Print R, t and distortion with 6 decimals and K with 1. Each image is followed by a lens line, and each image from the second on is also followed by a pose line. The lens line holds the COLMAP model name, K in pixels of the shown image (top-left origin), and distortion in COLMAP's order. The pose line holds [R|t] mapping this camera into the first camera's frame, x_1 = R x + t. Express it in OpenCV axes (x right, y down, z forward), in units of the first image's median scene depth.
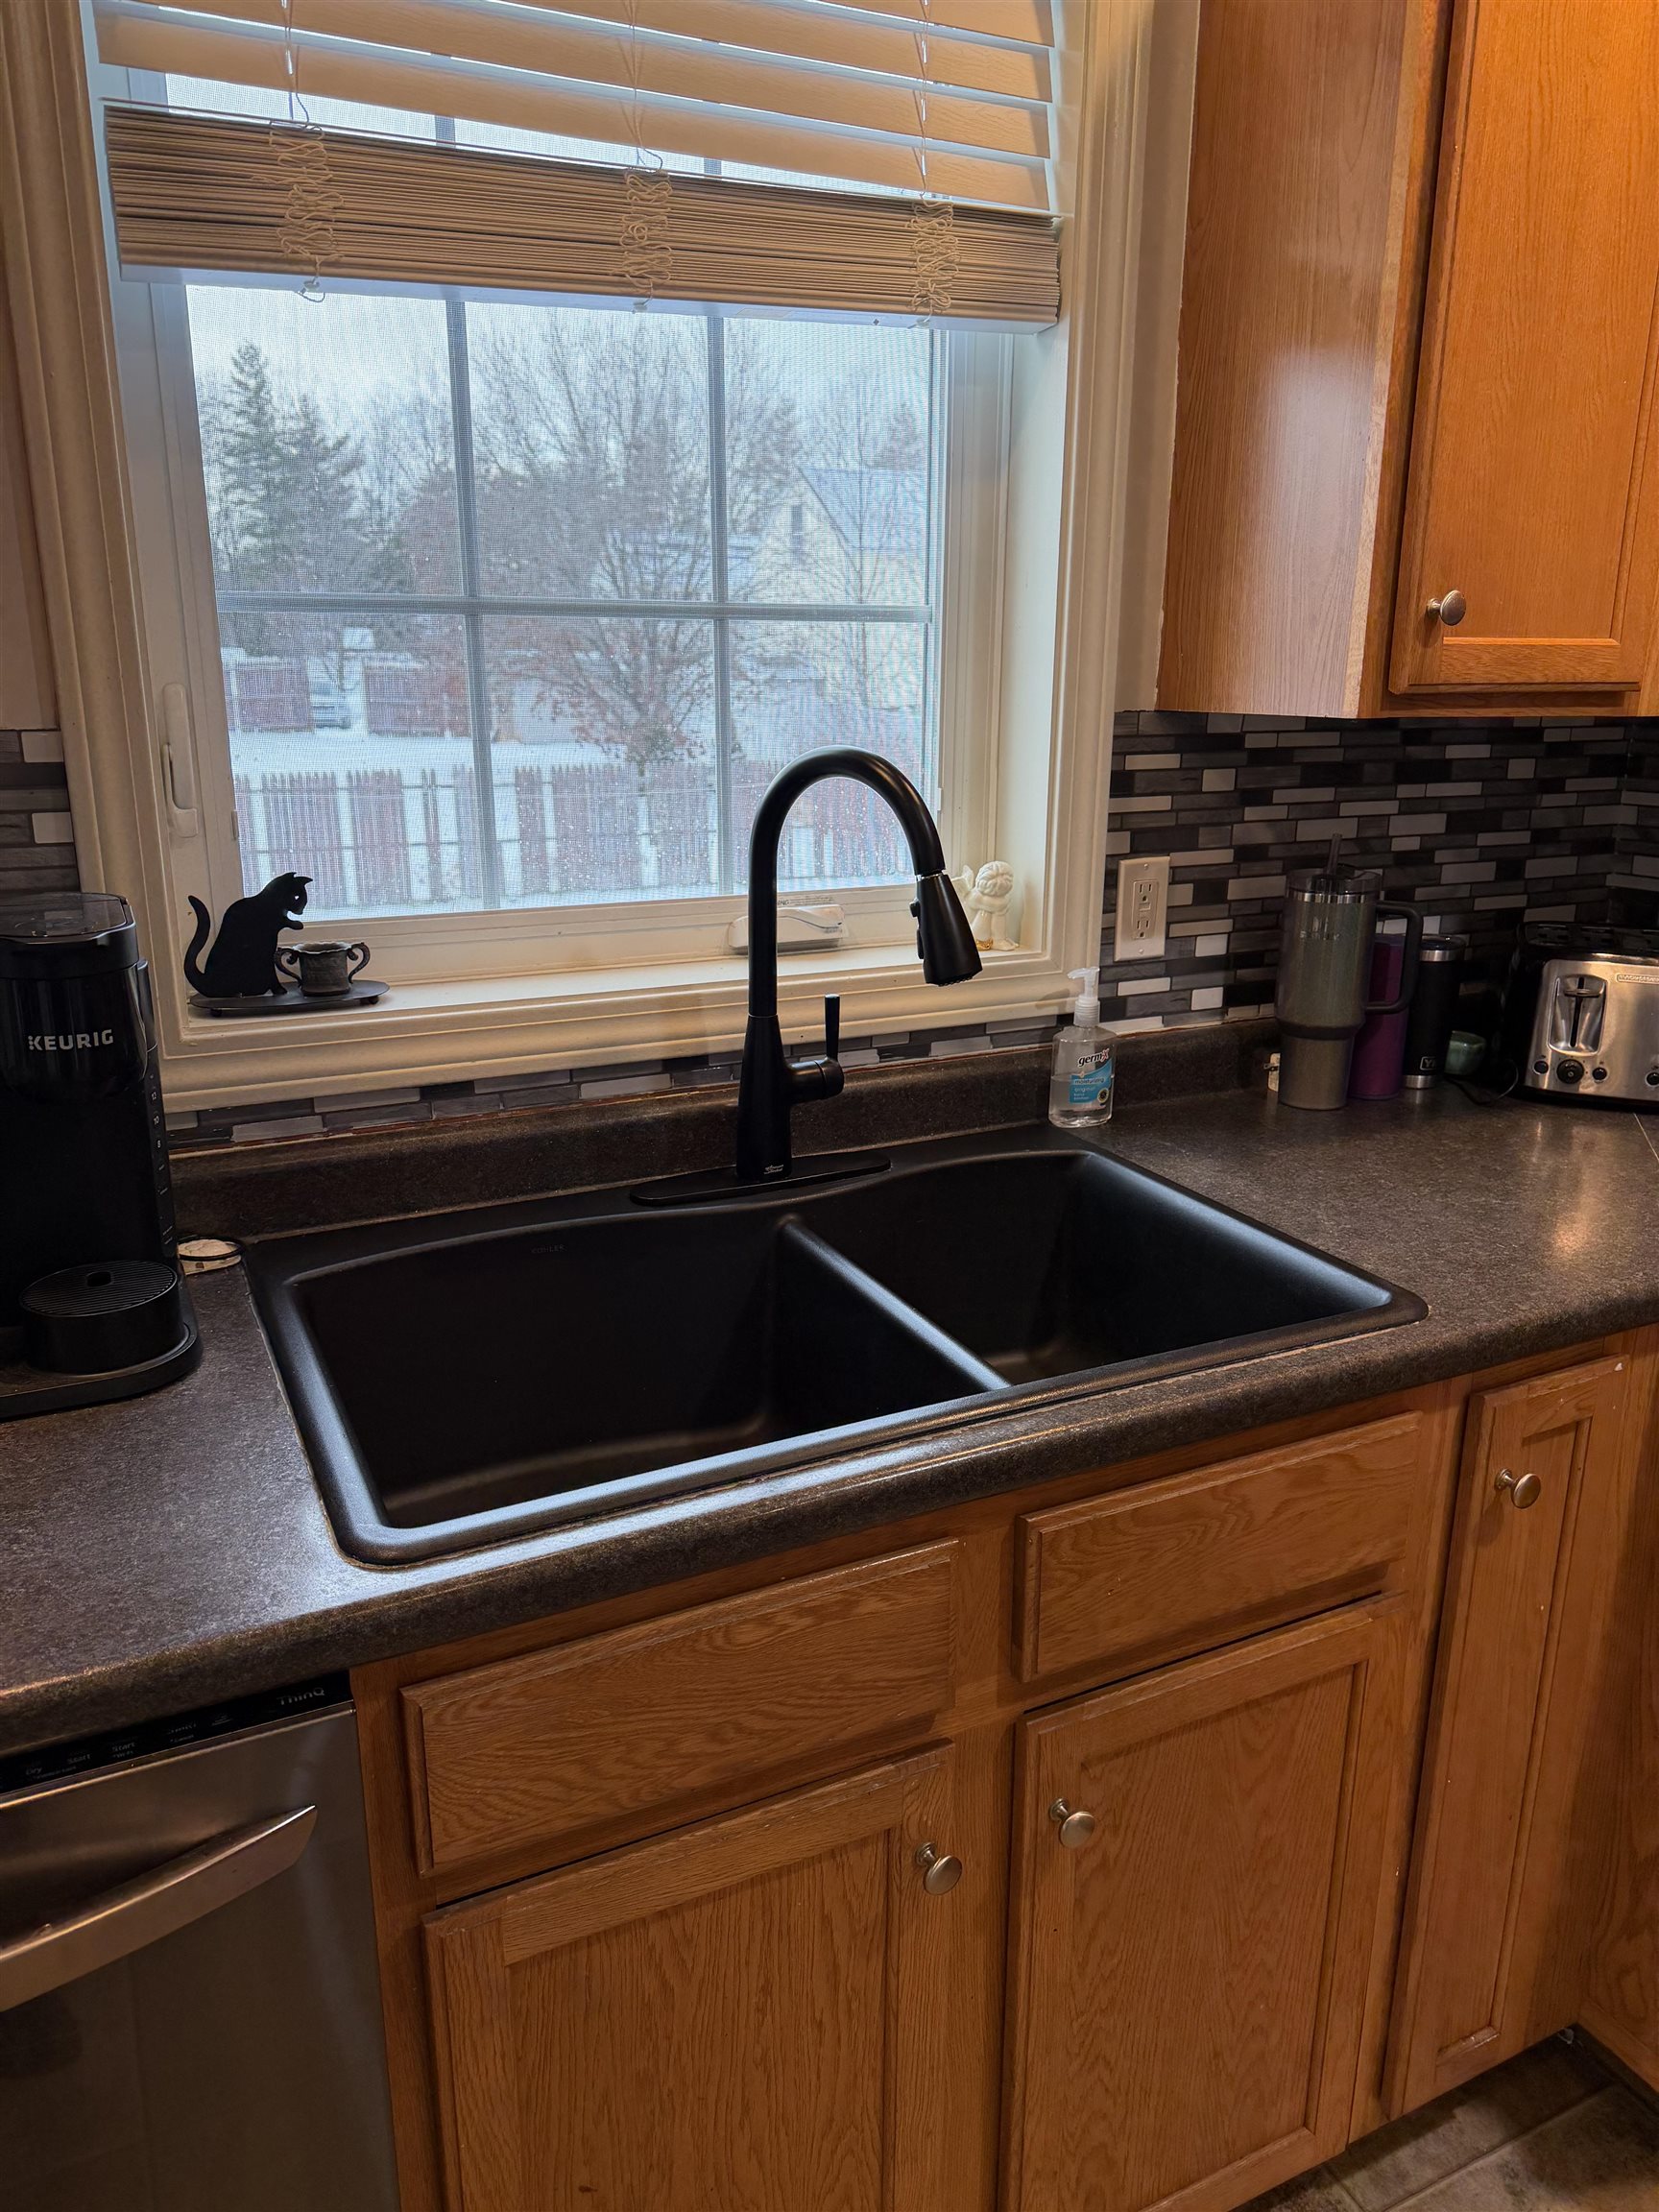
lens RADIAL K [[1557.1, 0, 828.1], [0, 1557.1, 1110.8], [0, 0, 1]] dist [0.077839, -0.096278]
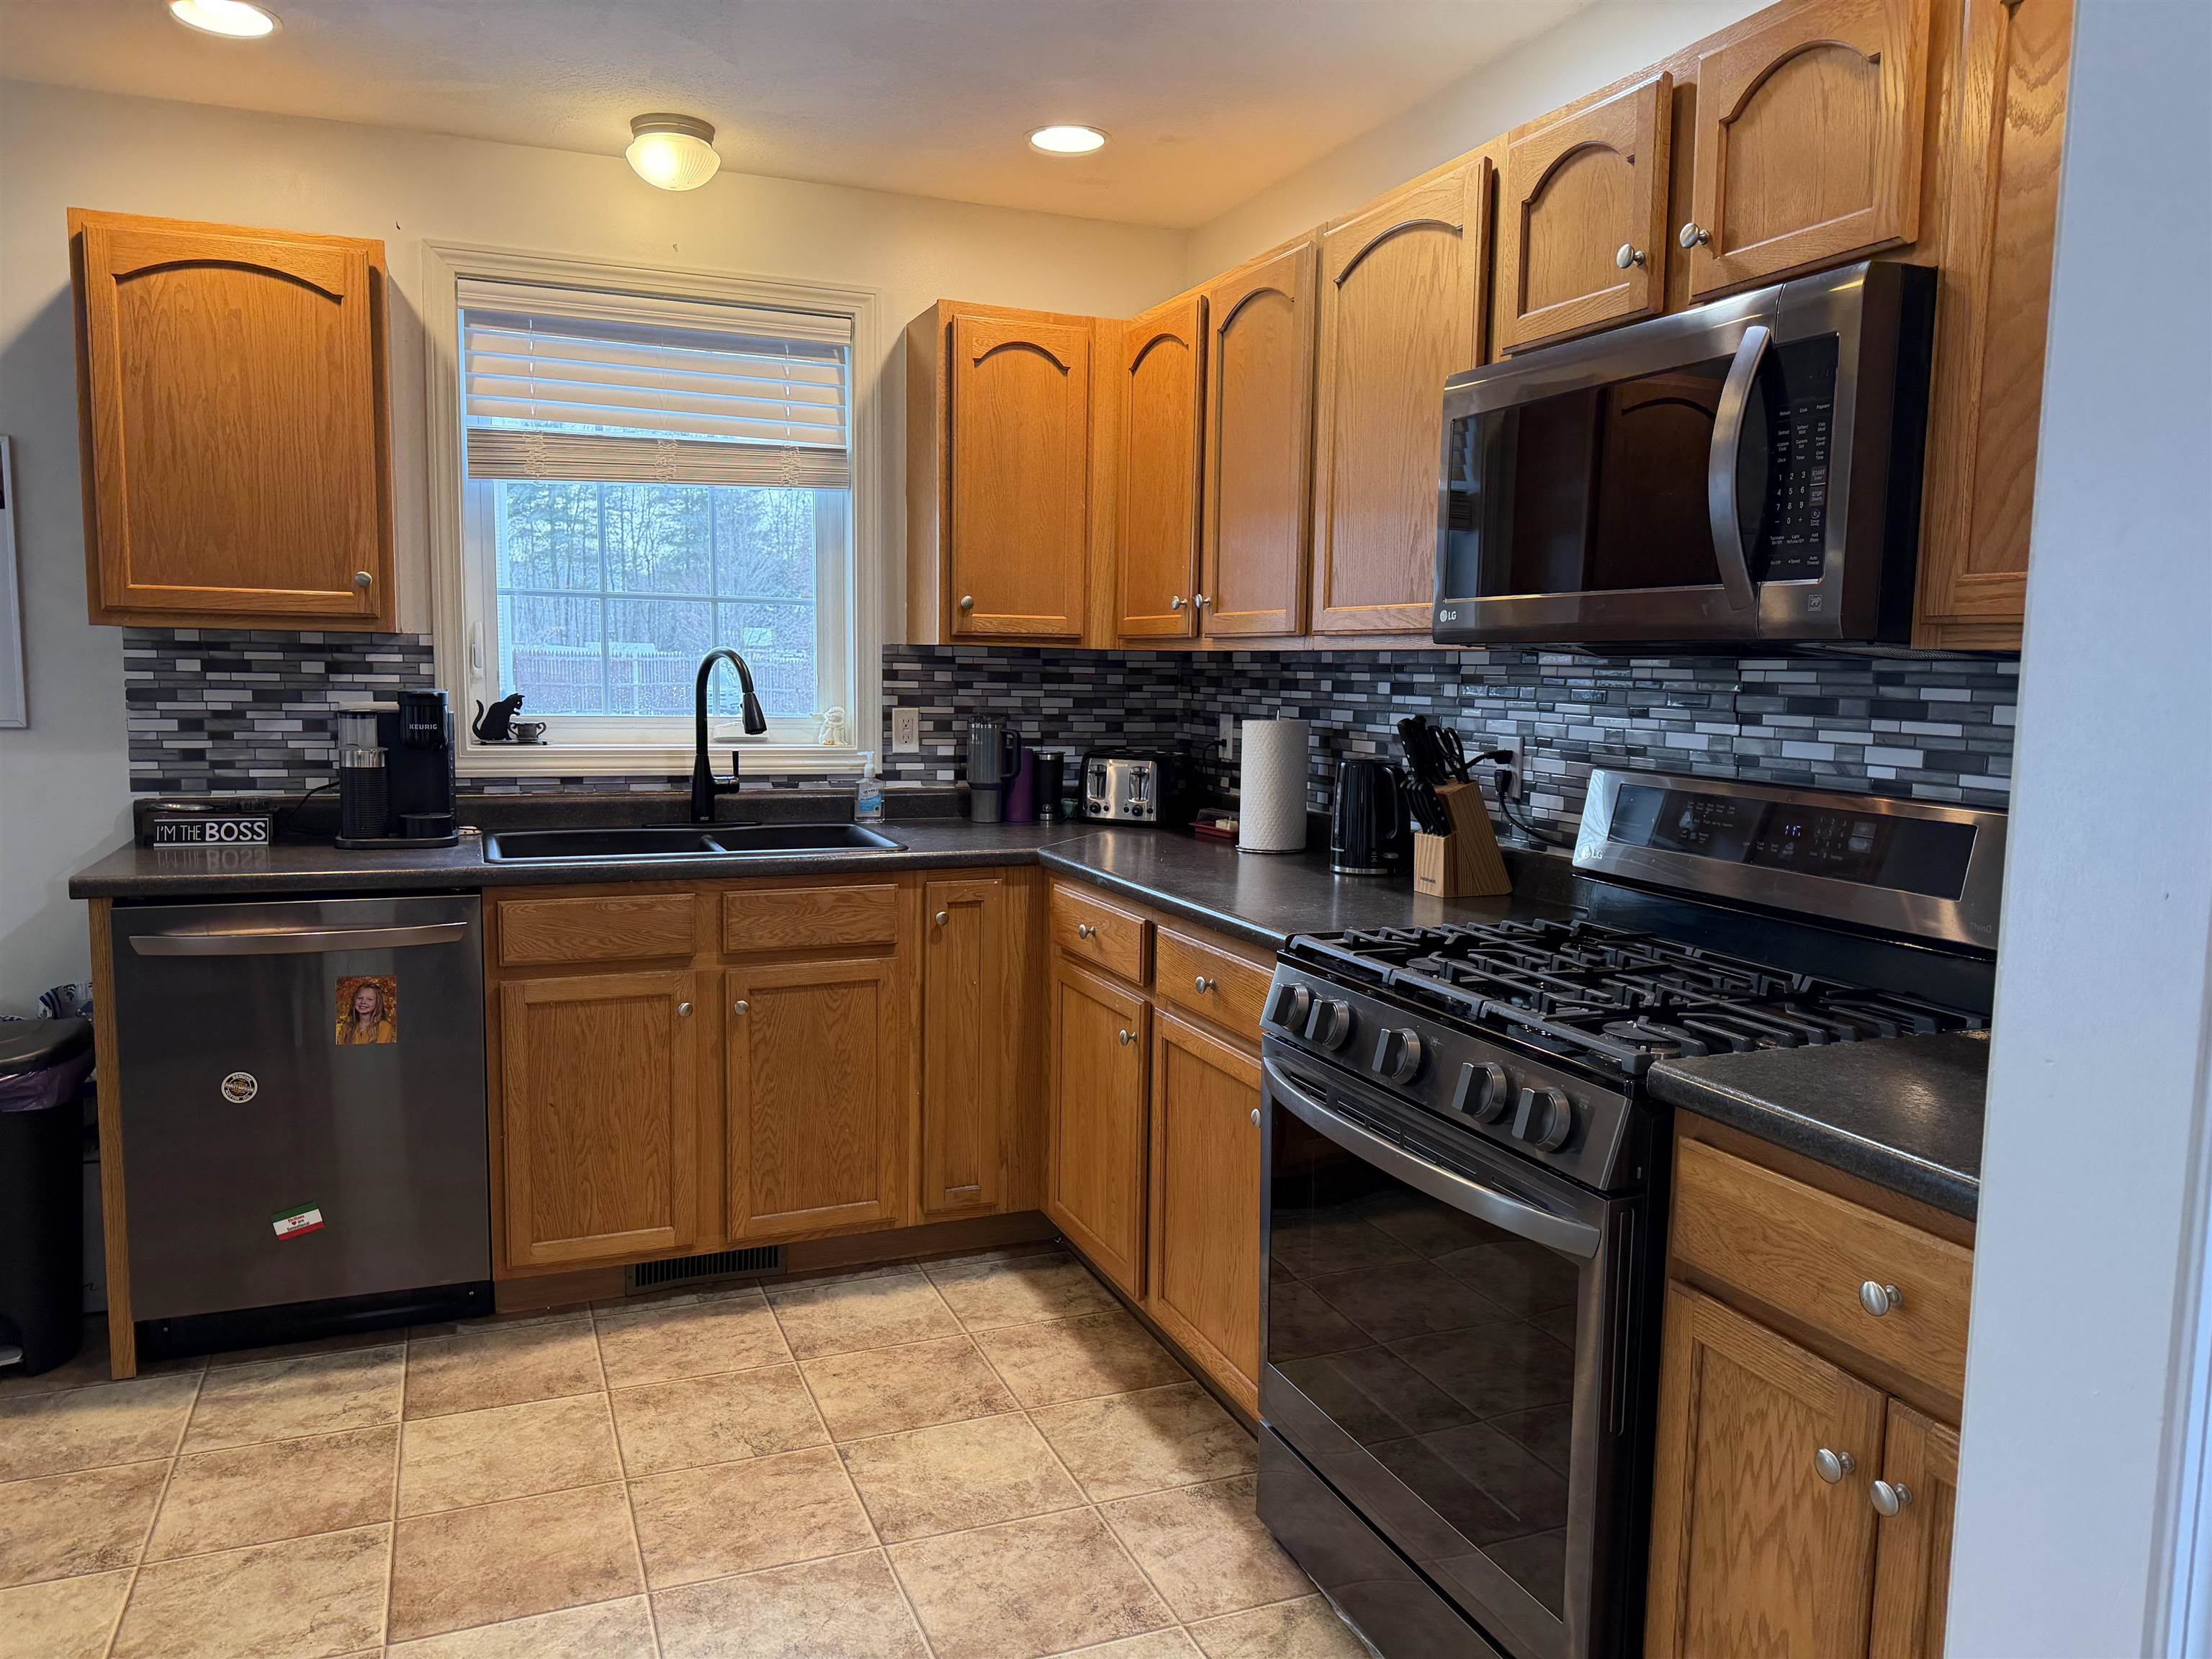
lens RADIAL K [[1554.9, 0, 1090.1], [0, 1554.9, 832.7], [0, 0, 1]] dist [0.146314, -0.209688]
pose [[0.997050, 0.022392, -0.073409, 0.681231], [-0.034544, 0.985061, -0.168708, 0.412699], [0.068535, 0.170747, 0.982929, -1.244380]]
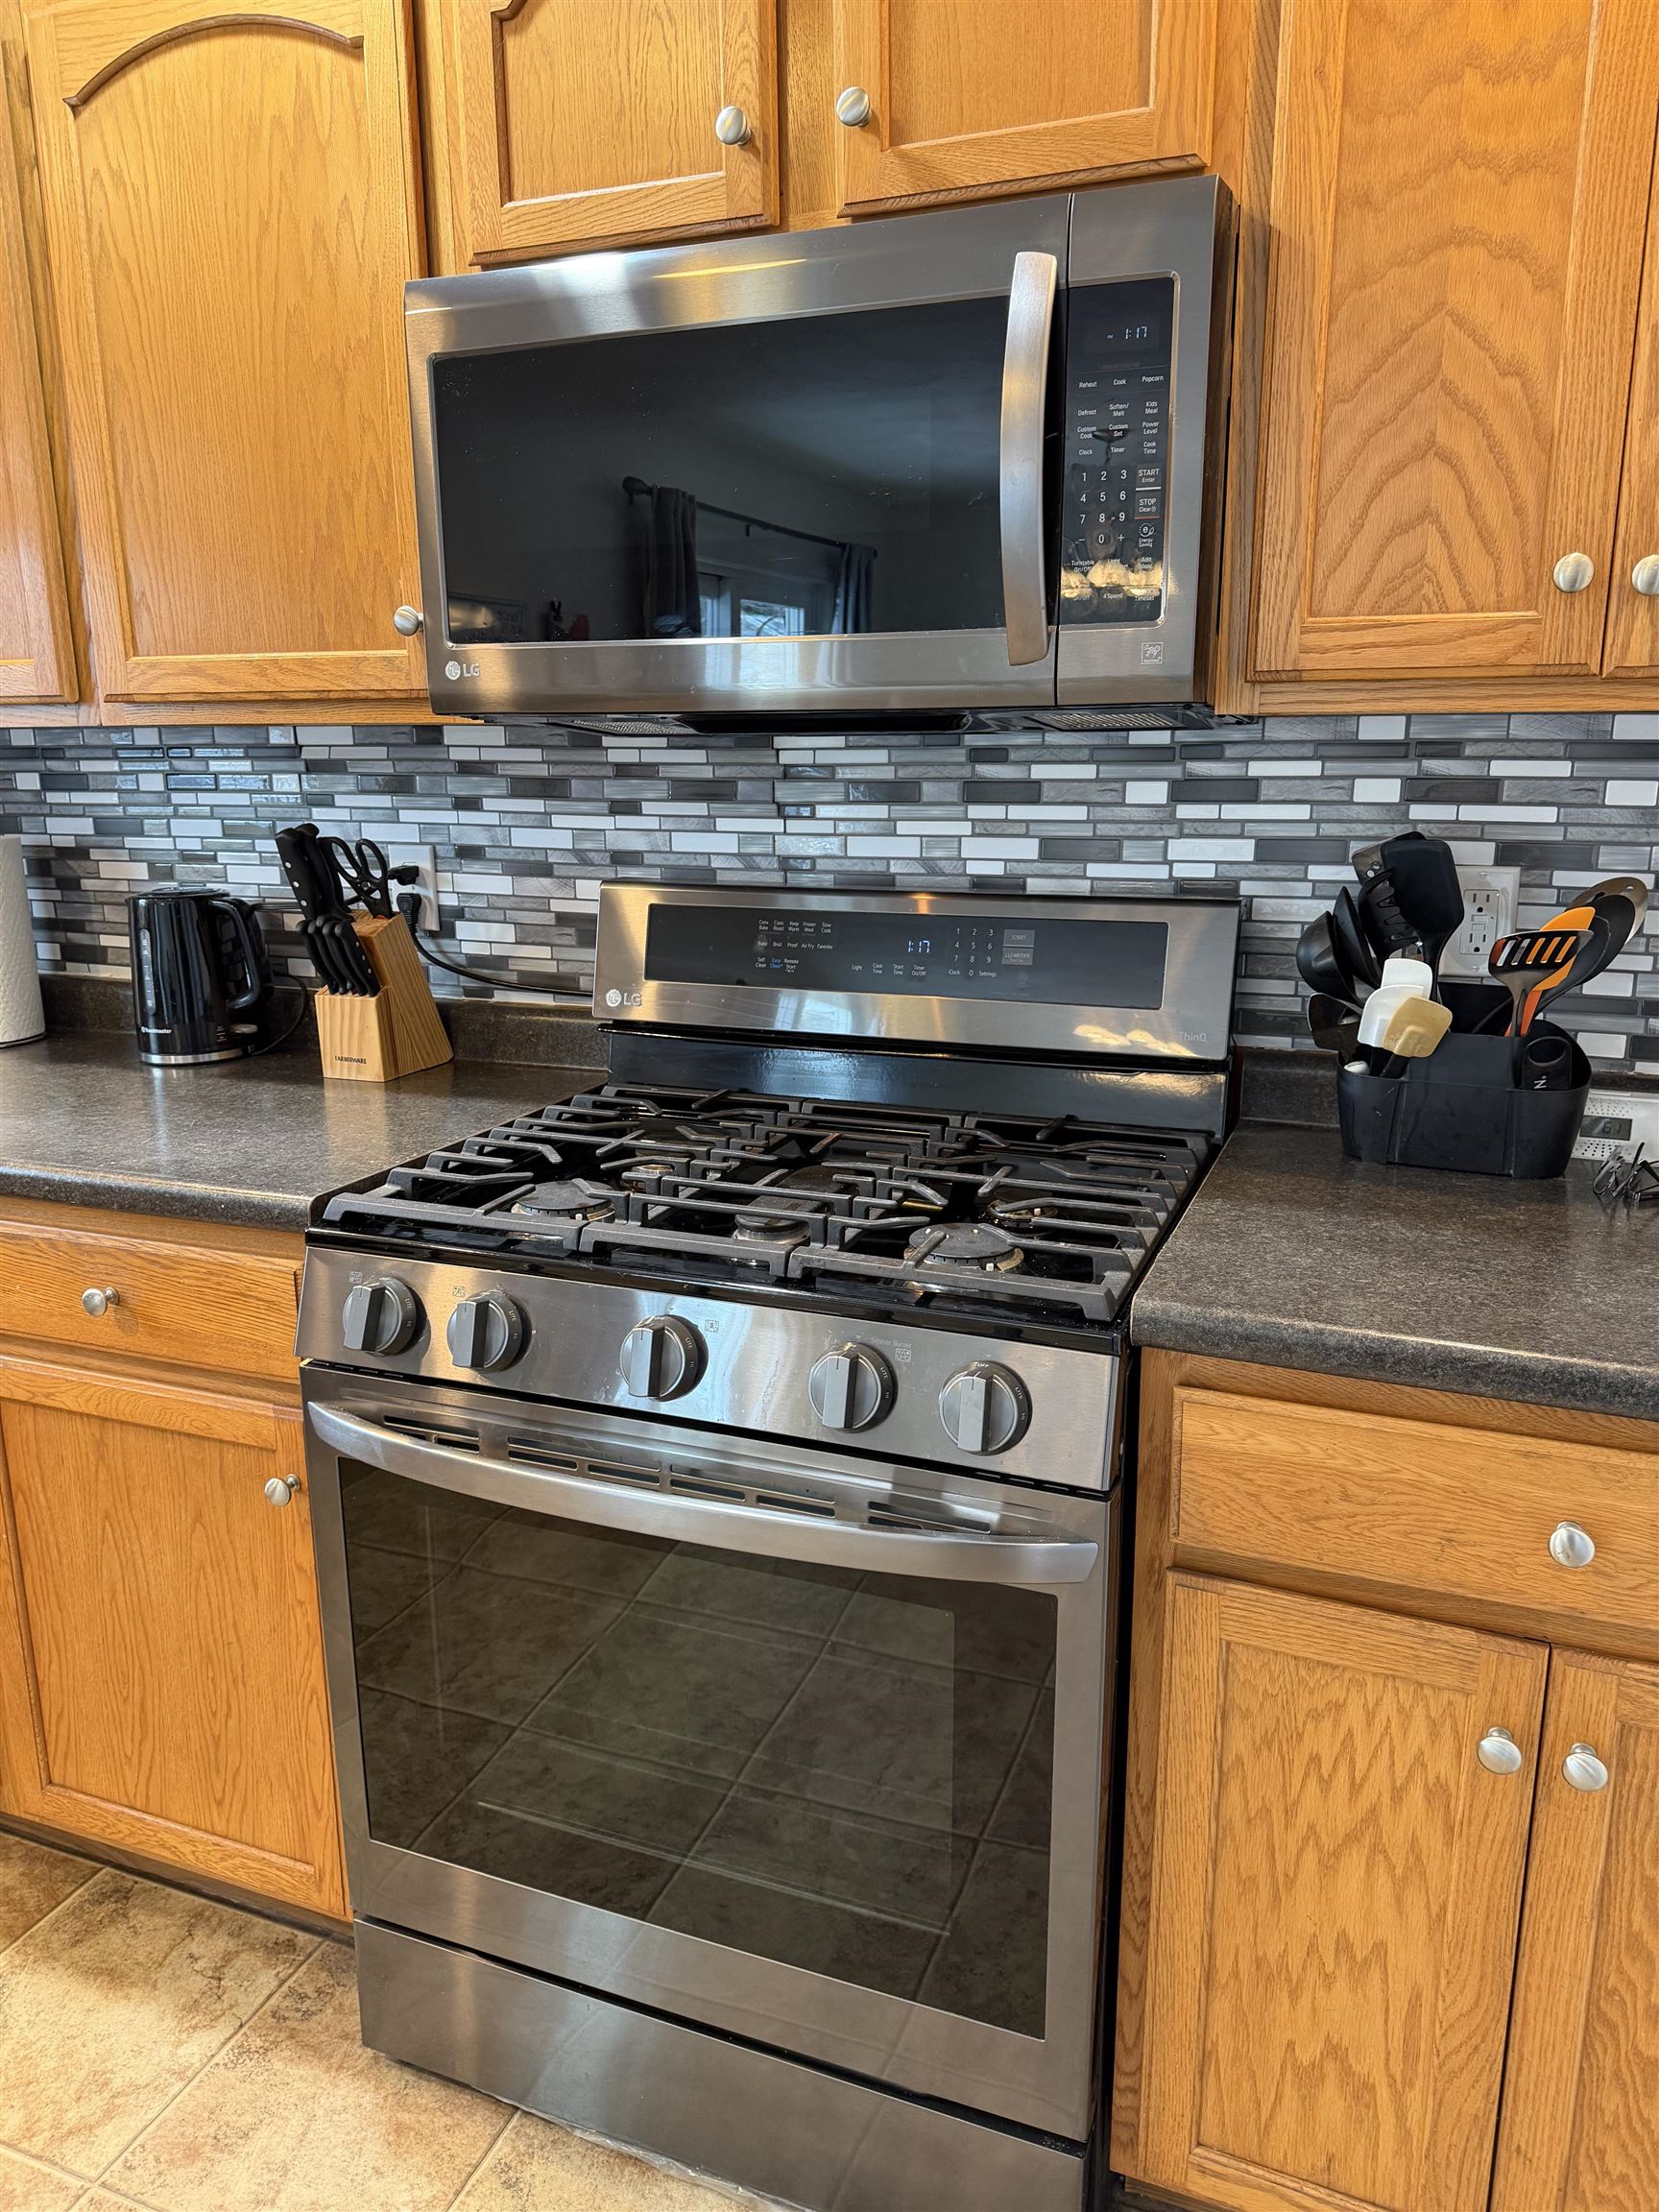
lens RADIAL K [[1557.1, 0, 828.1], [0, 1557.1, 1110.8], [0, 0, 1]] dist [0.077839, -0.096278]
pose [[0.742441, -0.160305, 0.650449, 0.396965], [0.193751, 0.980835, 0.020576, 0.239963], [-0.641282, 0.110749, 0.759271, -0.650740]]
